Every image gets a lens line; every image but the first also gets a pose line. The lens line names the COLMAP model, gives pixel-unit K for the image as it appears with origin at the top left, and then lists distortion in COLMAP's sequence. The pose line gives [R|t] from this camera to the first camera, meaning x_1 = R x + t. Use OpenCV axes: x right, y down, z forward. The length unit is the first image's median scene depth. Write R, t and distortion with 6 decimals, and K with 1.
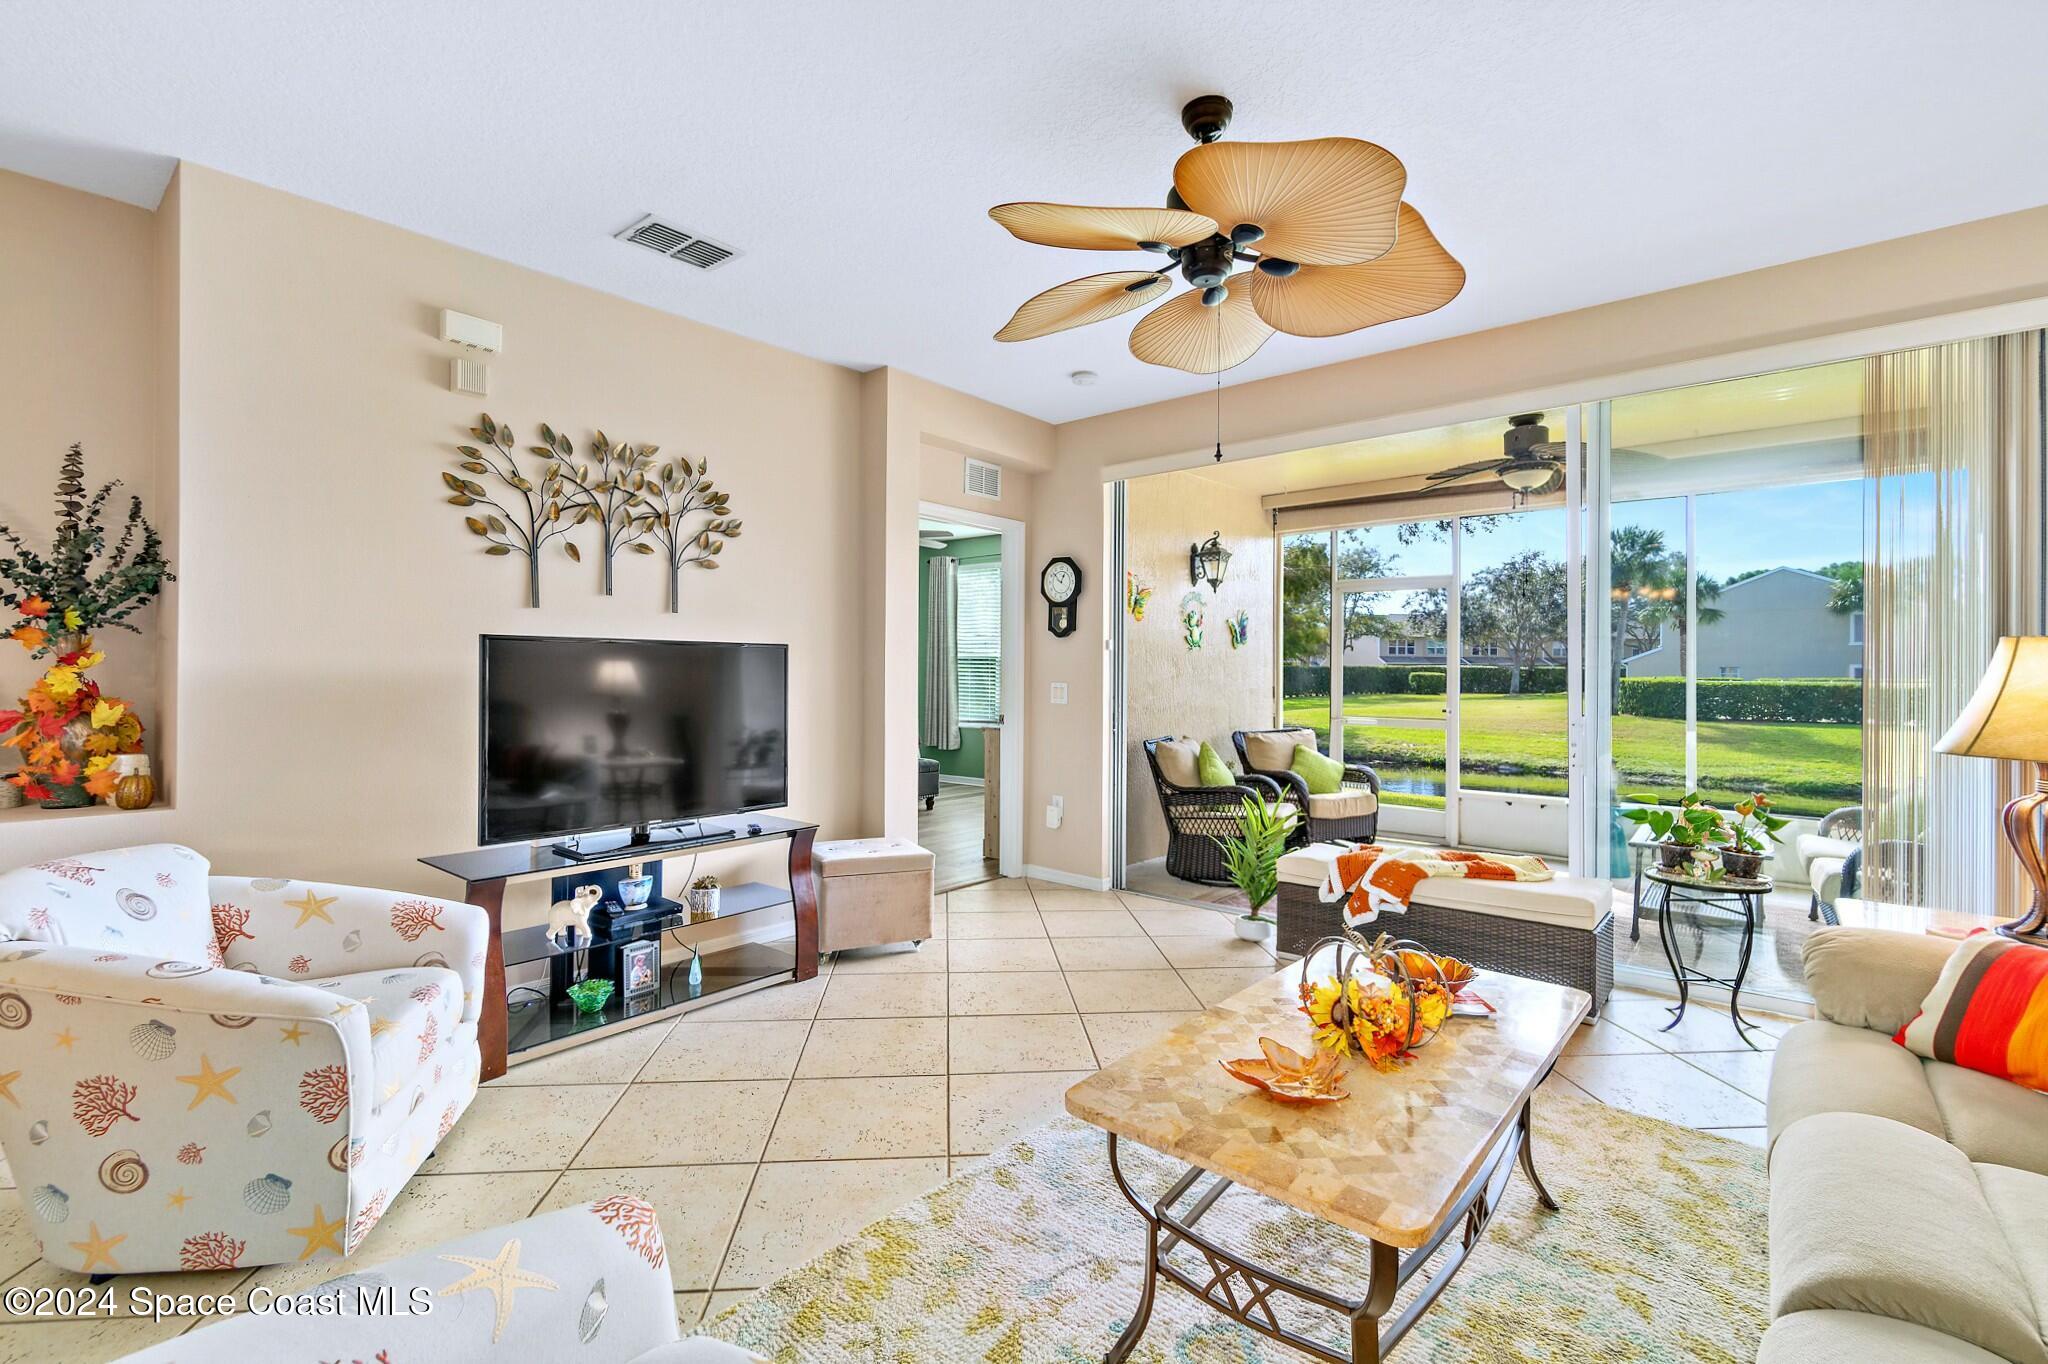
lens RADIAL K [[913.5, 0, 1018.5], [0, 913.5, 676.2], [0, 0, 1]] dist [0.000500, 0.000231]
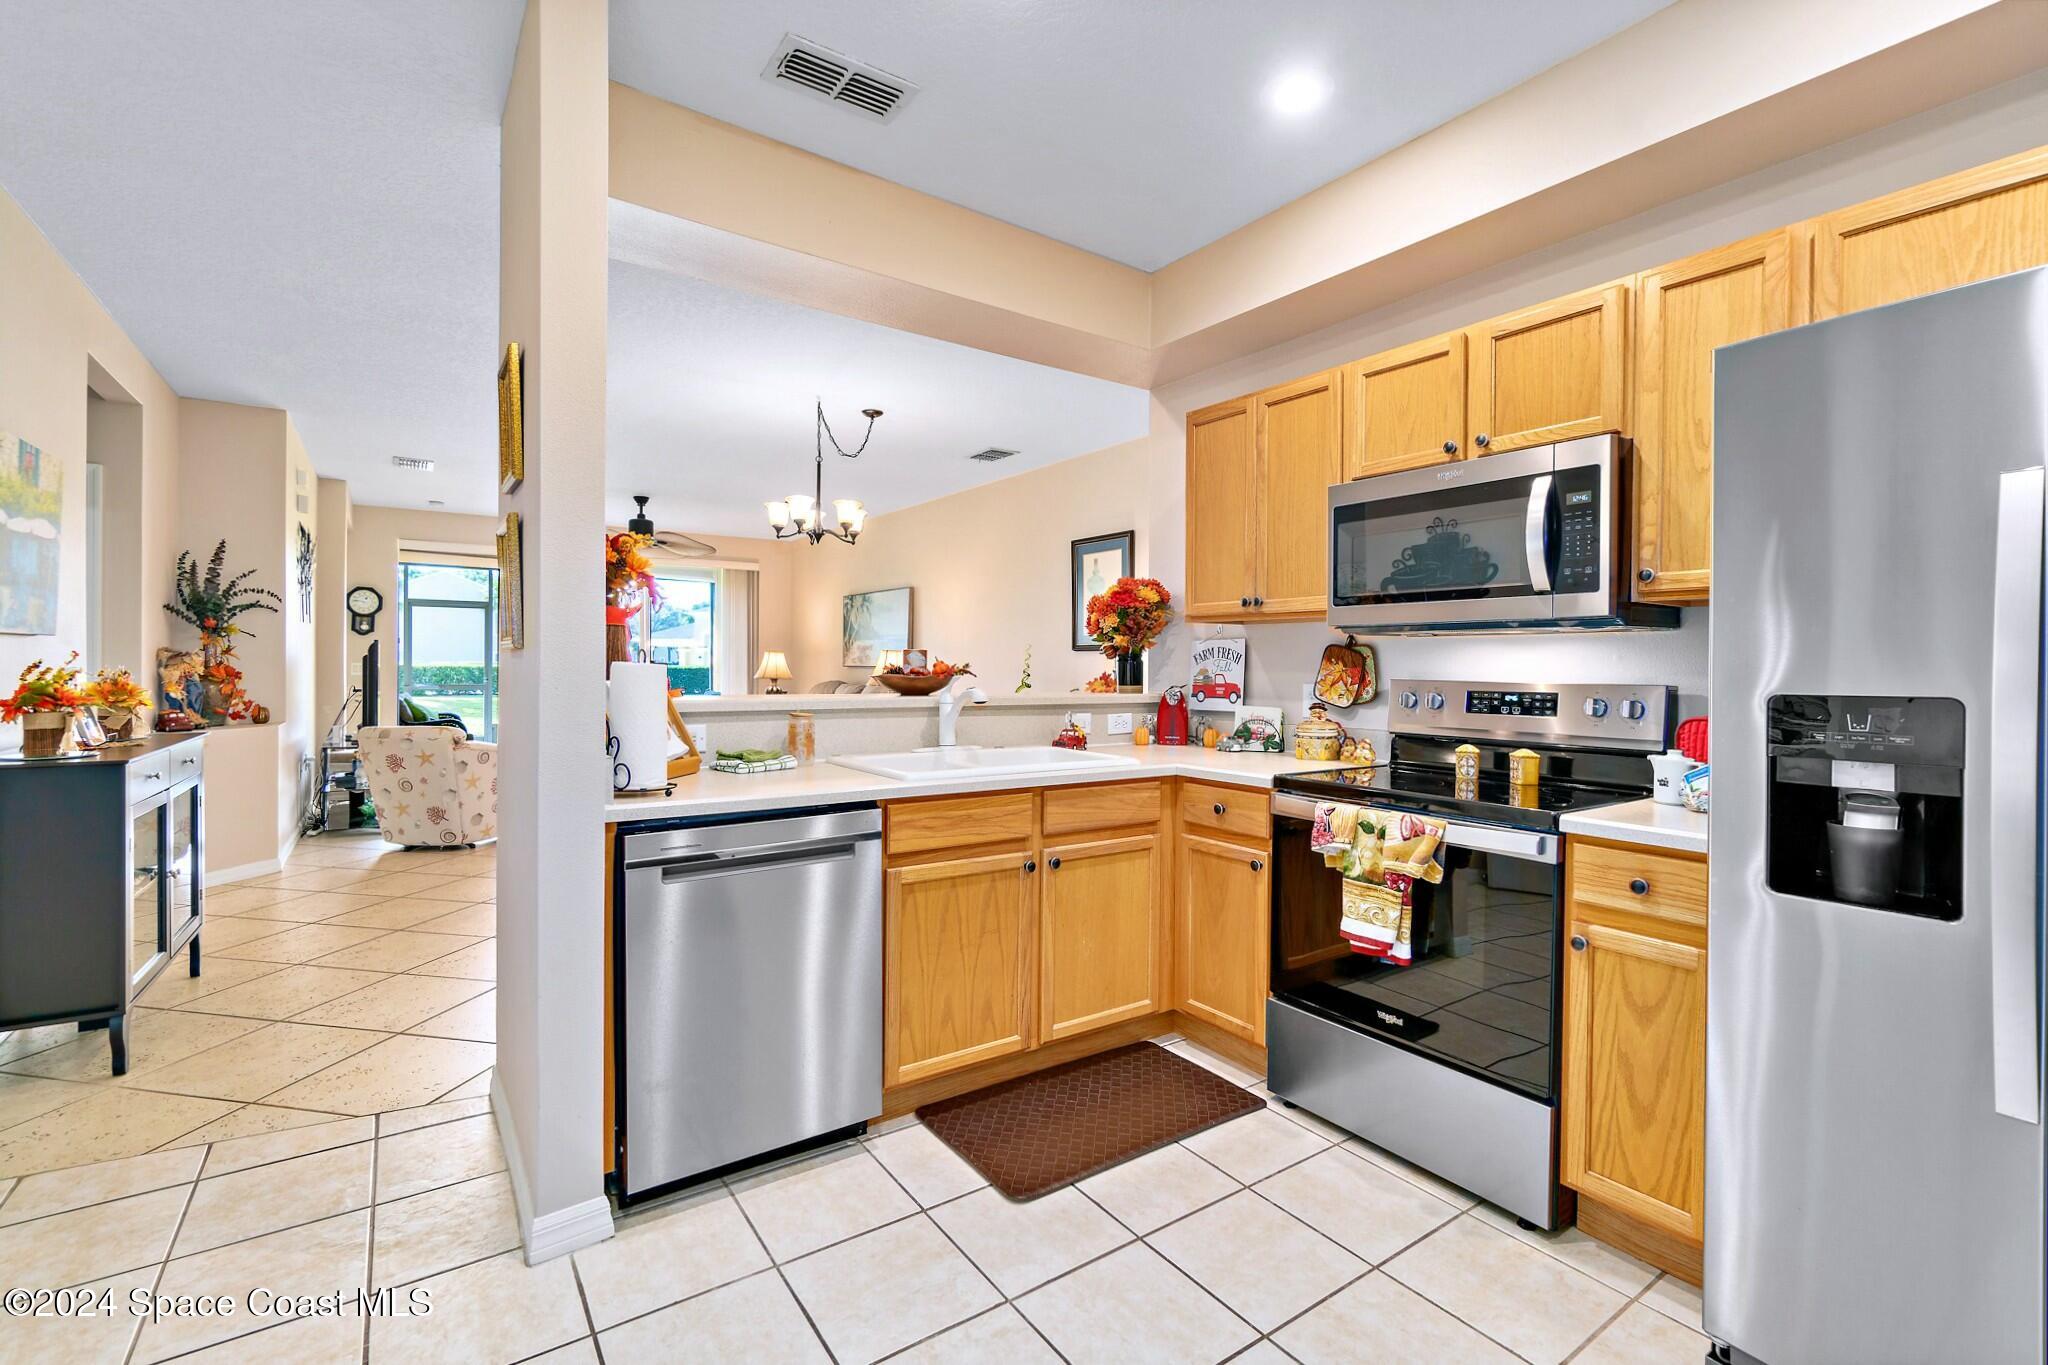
lens RADIAL K [[901.8, 0, 1017.6], [0, 901.8, 671.6], [0, 0, 1]] dist [-0.004008, -0.000243]
pose [[0.262848, -0.009124, 0.964794, -1.218857], [-0.003411, 0.999940, 0.010385, 0.002612], [-0.964831, -0.006020, 0.262801, -0.575154]]
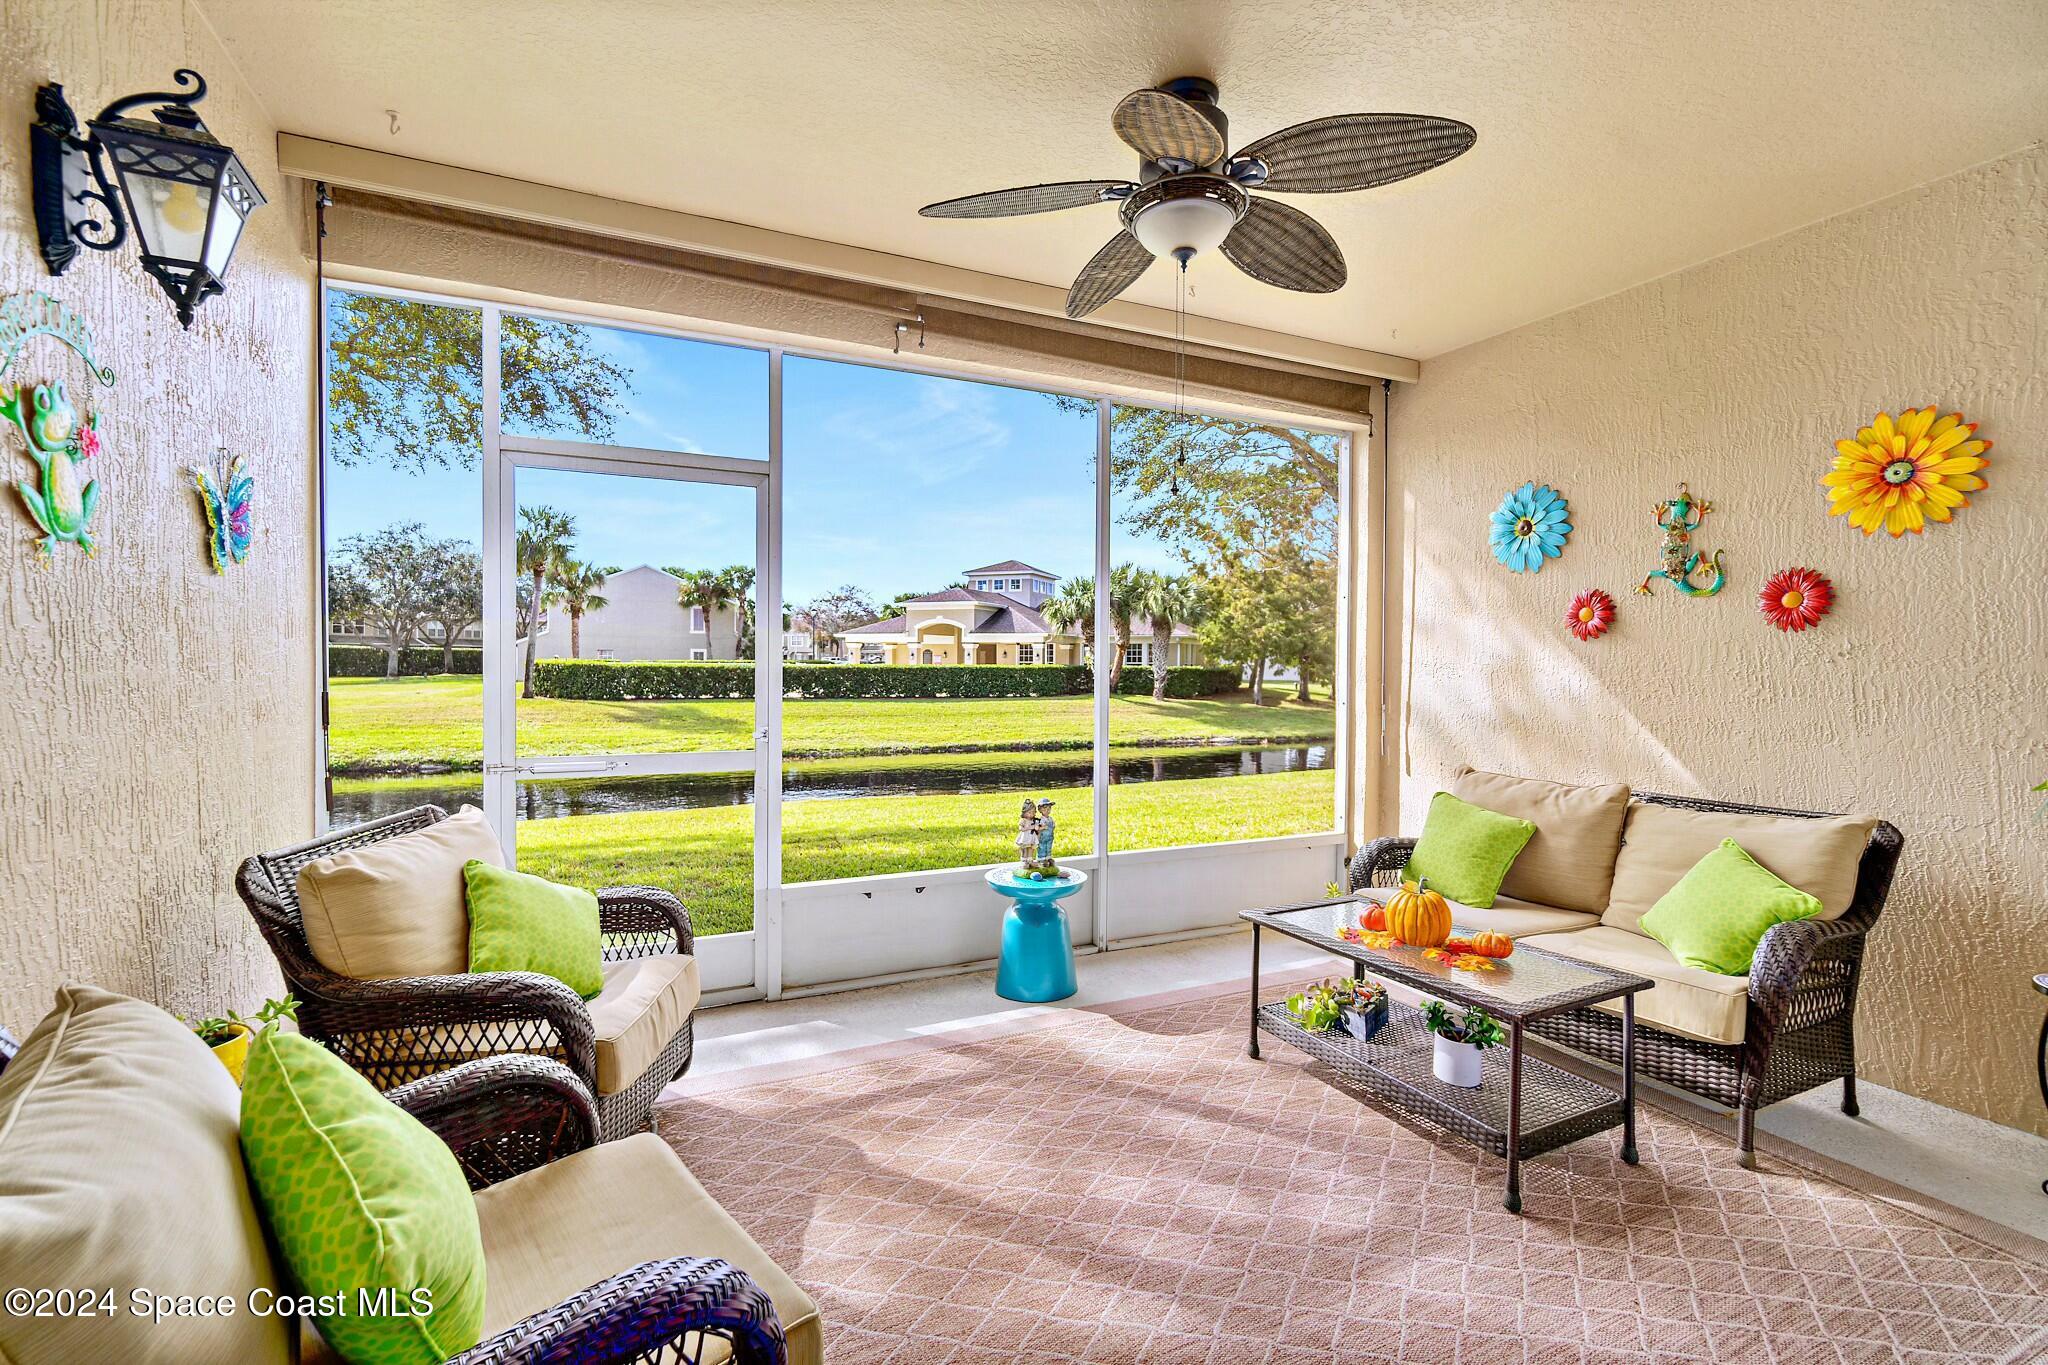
lens RADIAL K [[888.8, 0, 1015.5], [0, 888.8, 678.9], [0, 0, 1]] dist [-0.004190, 0.000685]
pose [[0.424673, -0.019785, 0.905131, 0.117704], [-0.002117, 0.999737, 0.022847, -0.004047], [-0.905345, -0.011619, 0.424519, 0.875675]]
